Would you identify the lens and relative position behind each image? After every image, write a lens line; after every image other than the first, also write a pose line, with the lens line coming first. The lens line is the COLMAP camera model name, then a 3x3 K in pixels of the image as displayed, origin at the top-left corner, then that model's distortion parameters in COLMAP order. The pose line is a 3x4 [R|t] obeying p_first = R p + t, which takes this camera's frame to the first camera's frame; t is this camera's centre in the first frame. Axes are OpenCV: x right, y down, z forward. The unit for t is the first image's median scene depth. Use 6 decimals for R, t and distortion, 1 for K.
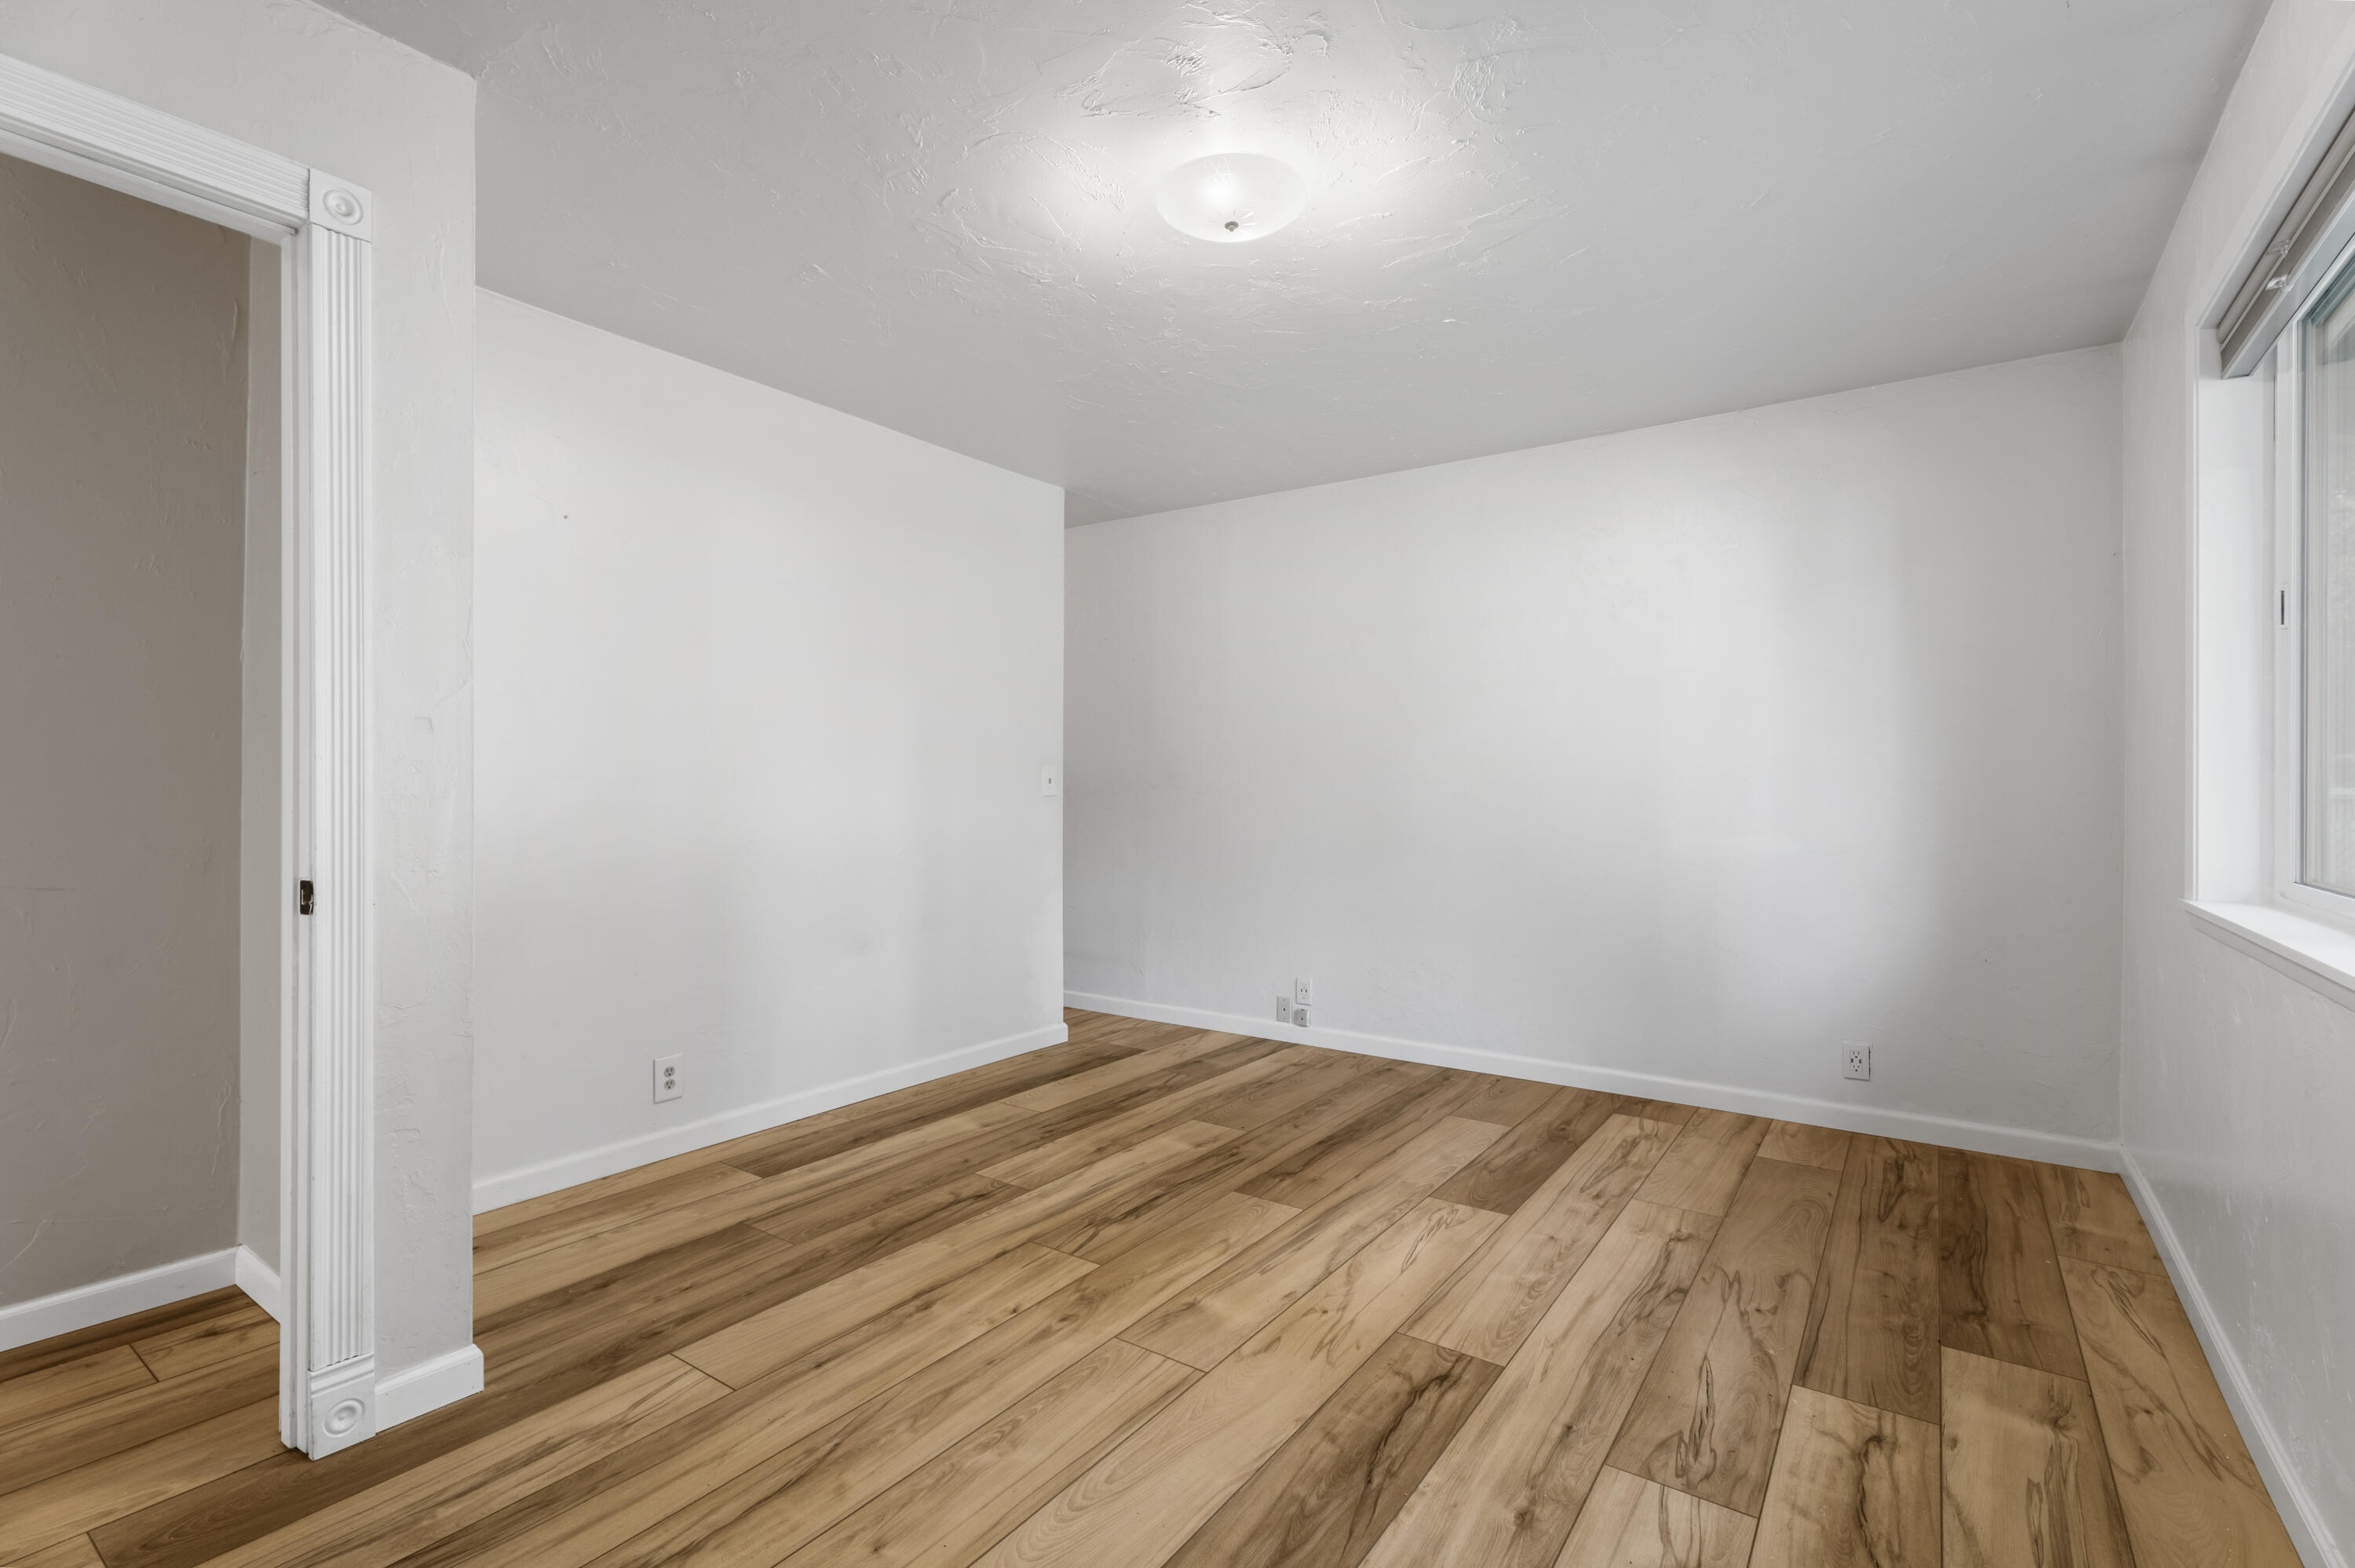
lens RADIAL K [[1088.1, 0, 1170.9], [0, 1088.1, 790.9], [0, 0, 1]] dist [0.010951, -0.002201]
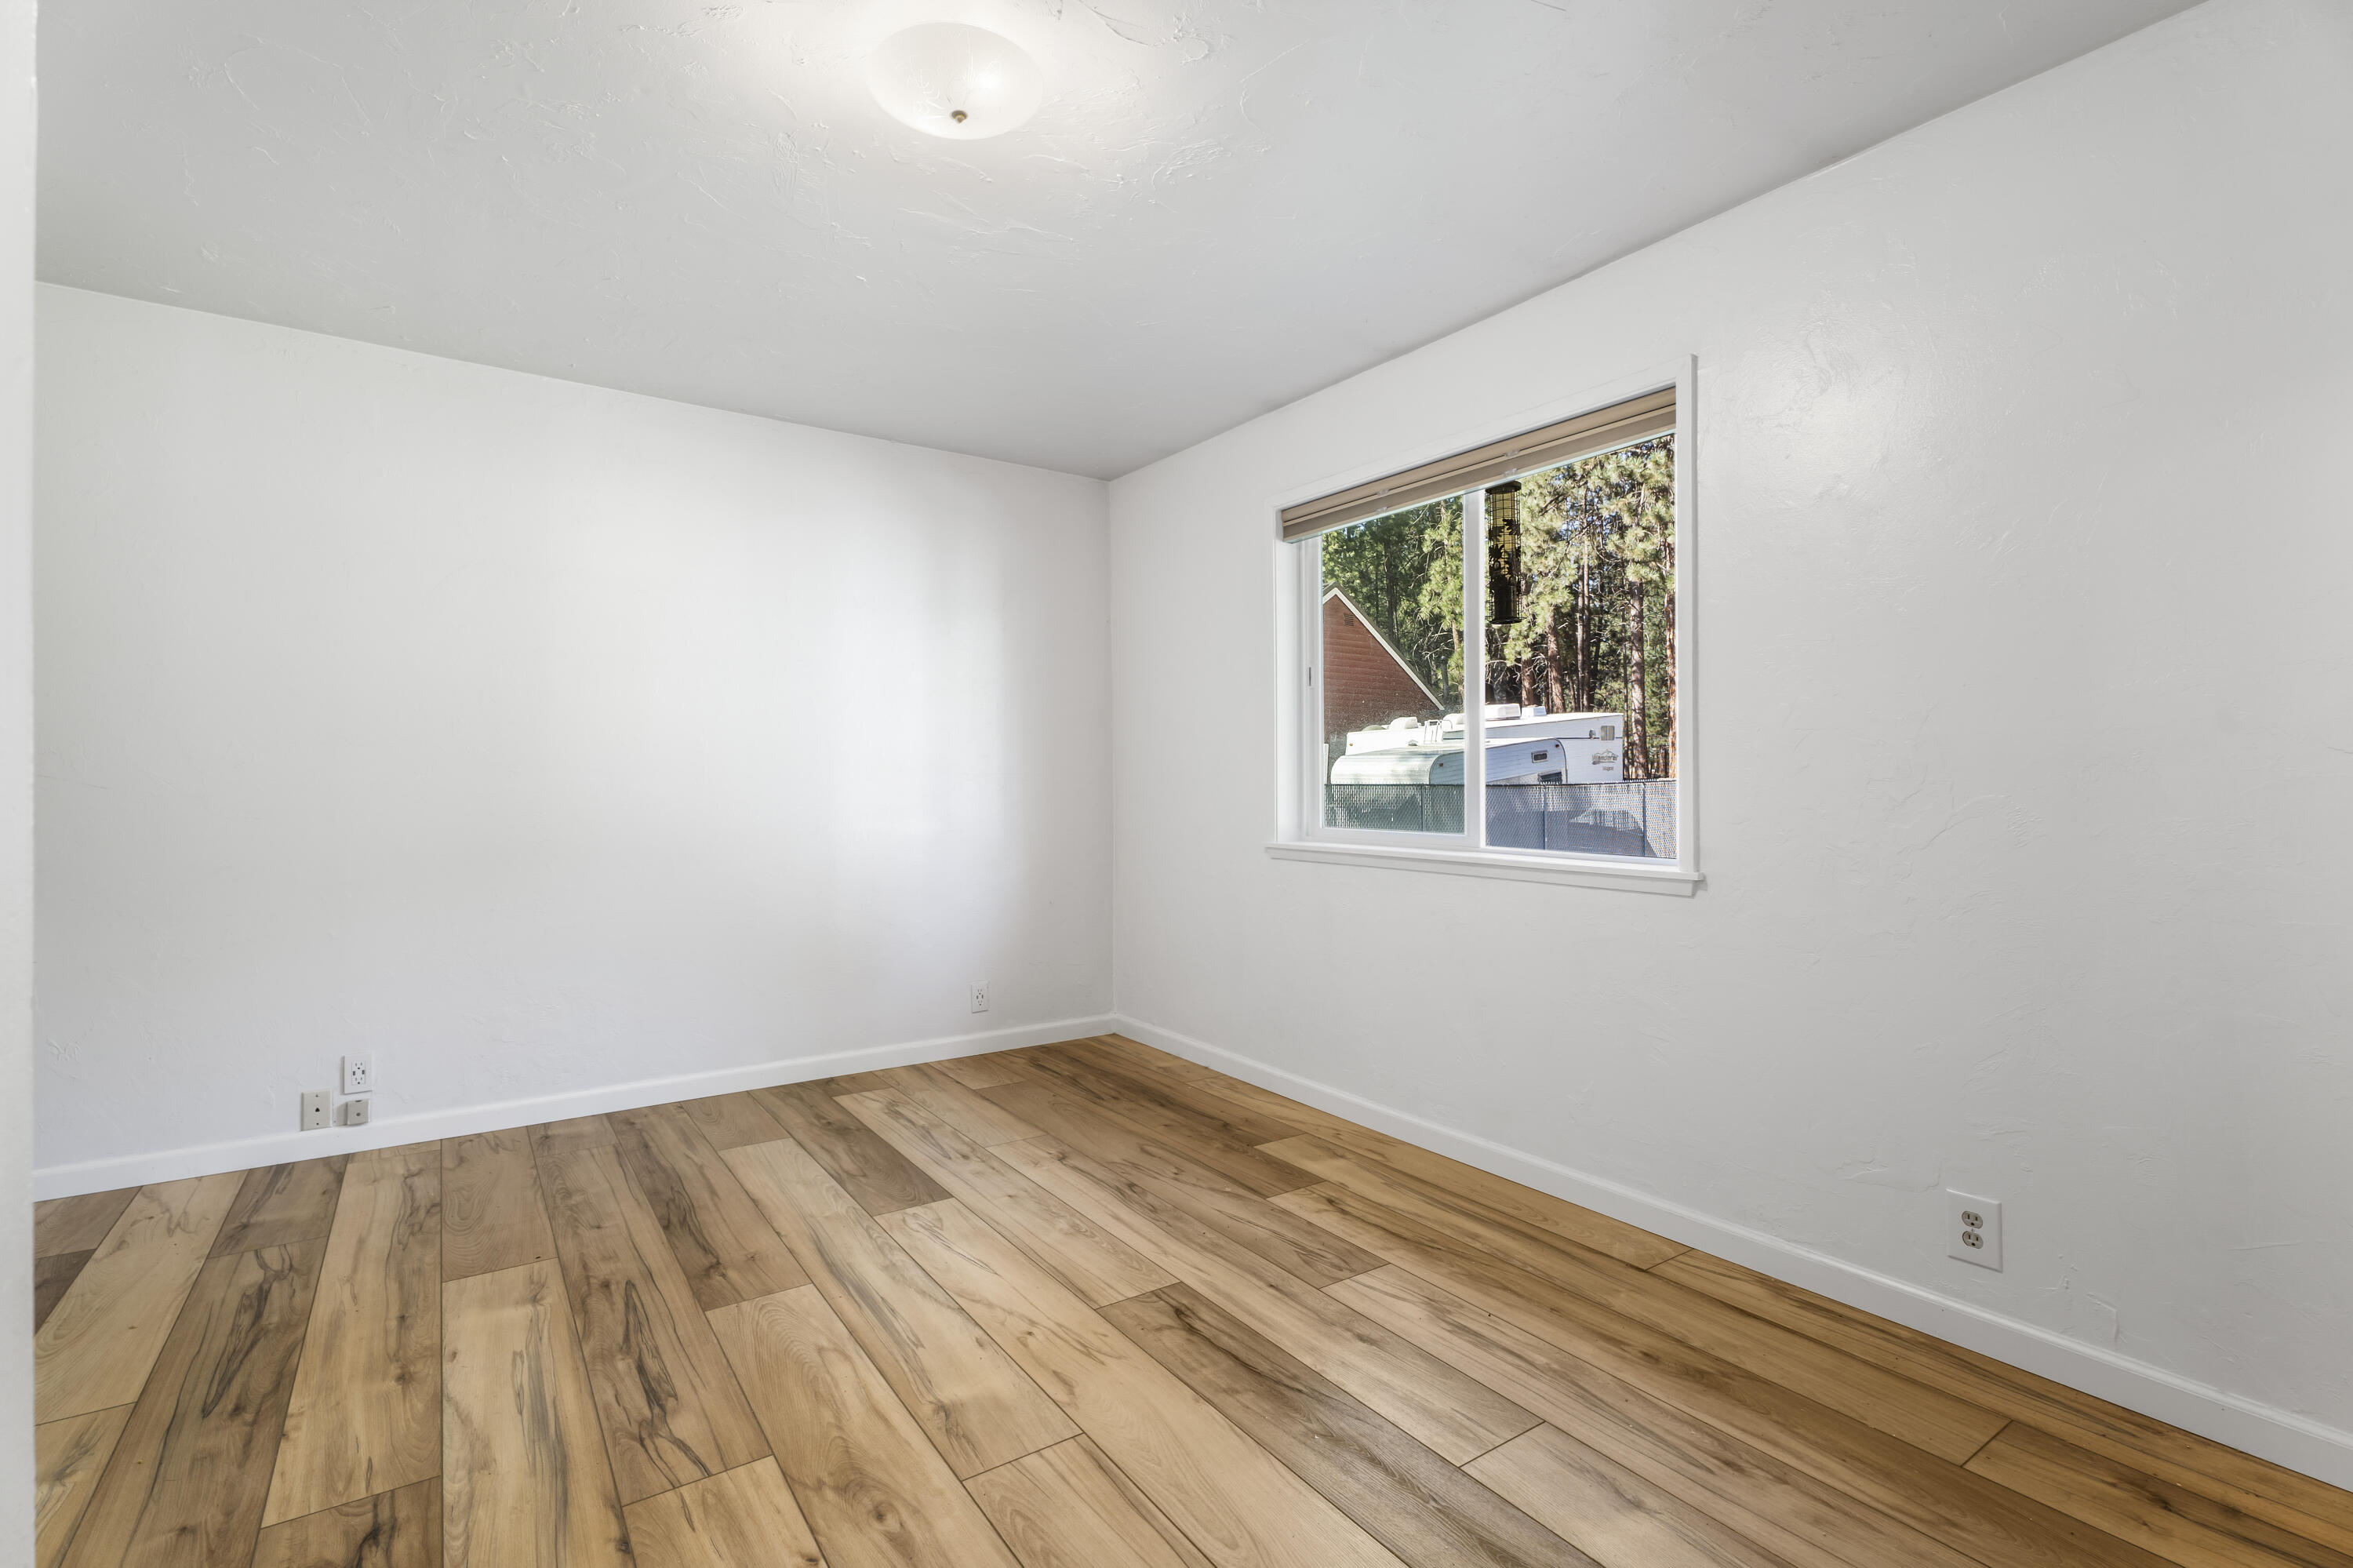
lens RADIAL K [[1087.3, 0, 1194.2], [0, 1087.3, 780.4], [0, 0, 1]] dist [0.010951, -0.002201]
pose [[0.316129, 0.003428, 0.948710, -0.563436], [-0.000057, 0.999994, -0.003594, 0.009071], [-0.948716, 0.001082, 0.316127, 0.464869]]
